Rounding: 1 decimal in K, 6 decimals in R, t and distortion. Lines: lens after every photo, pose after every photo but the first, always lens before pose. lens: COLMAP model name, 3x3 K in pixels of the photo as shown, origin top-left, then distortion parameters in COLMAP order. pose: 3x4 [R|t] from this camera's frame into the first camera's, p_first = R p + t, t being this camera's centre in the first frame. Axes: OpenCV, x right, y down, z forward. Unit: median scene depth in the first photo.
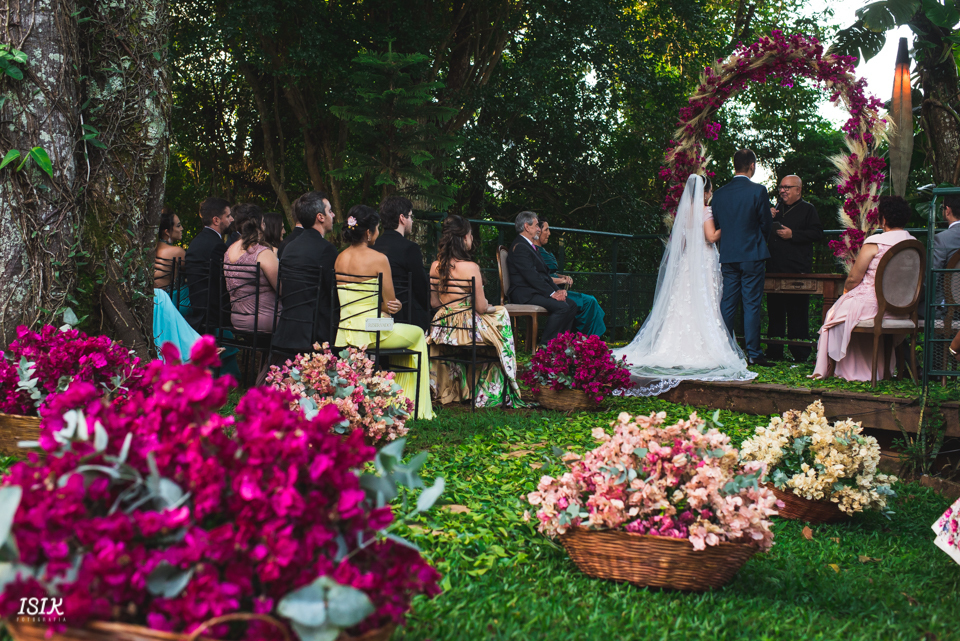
lens RADIAL K [[956.9, 0, 480.0], [0, 956.9, 320.5], [0, 0, 1]] dist [-0.005846, -0.015874]
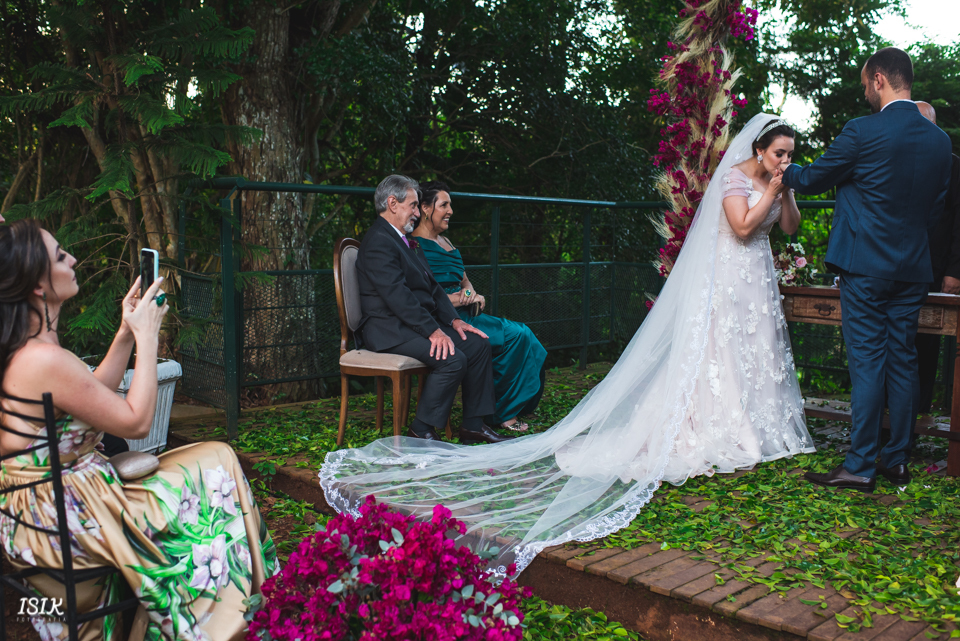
lens RADIAL K [[967.2, 0, 480.0], [0, 967.2, 320.5], [0, 0, 1]] dist [-0.008355, -0.004583]
pose [[0.999814, 0.000885, -0.019243, 0.100207], [0.000233, 0.998315, 0.058018, -0.058572], [0.019262, -0.058012, 0.998130, 0.425540]]
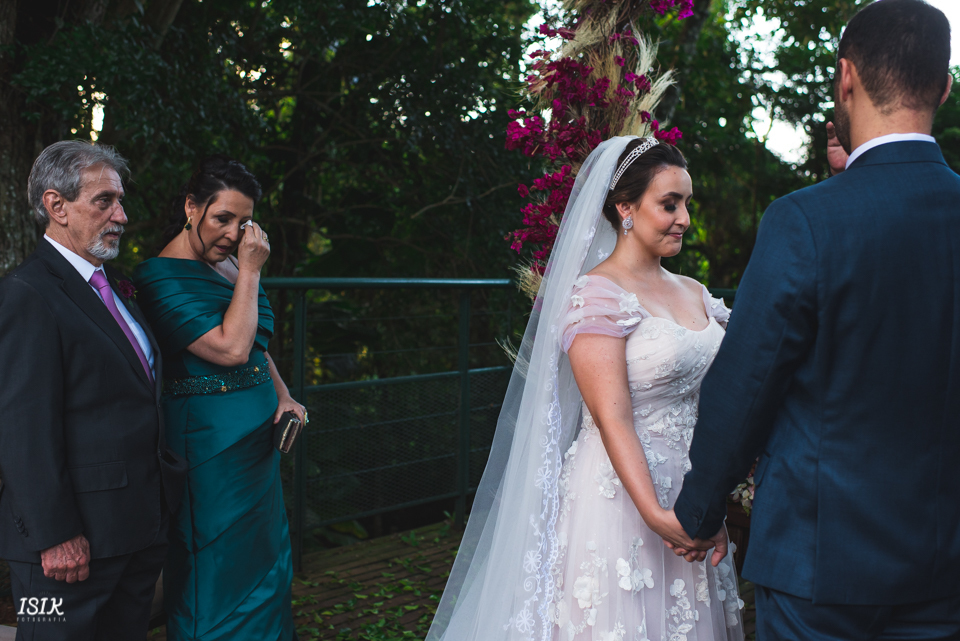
lens RADIAL K [[956.9, 0, 480.0], [0, 956.9, 320.5], [0, 0, 1]] dist [-0.005846, -0.015874]
pose [[0.999893, 0.005377, -0.013630, 0.184664], [-0.004876, 0.999319, 0.036564, -0.104758], [0.013817, -0.036494, 0.999238, 0.691627]]
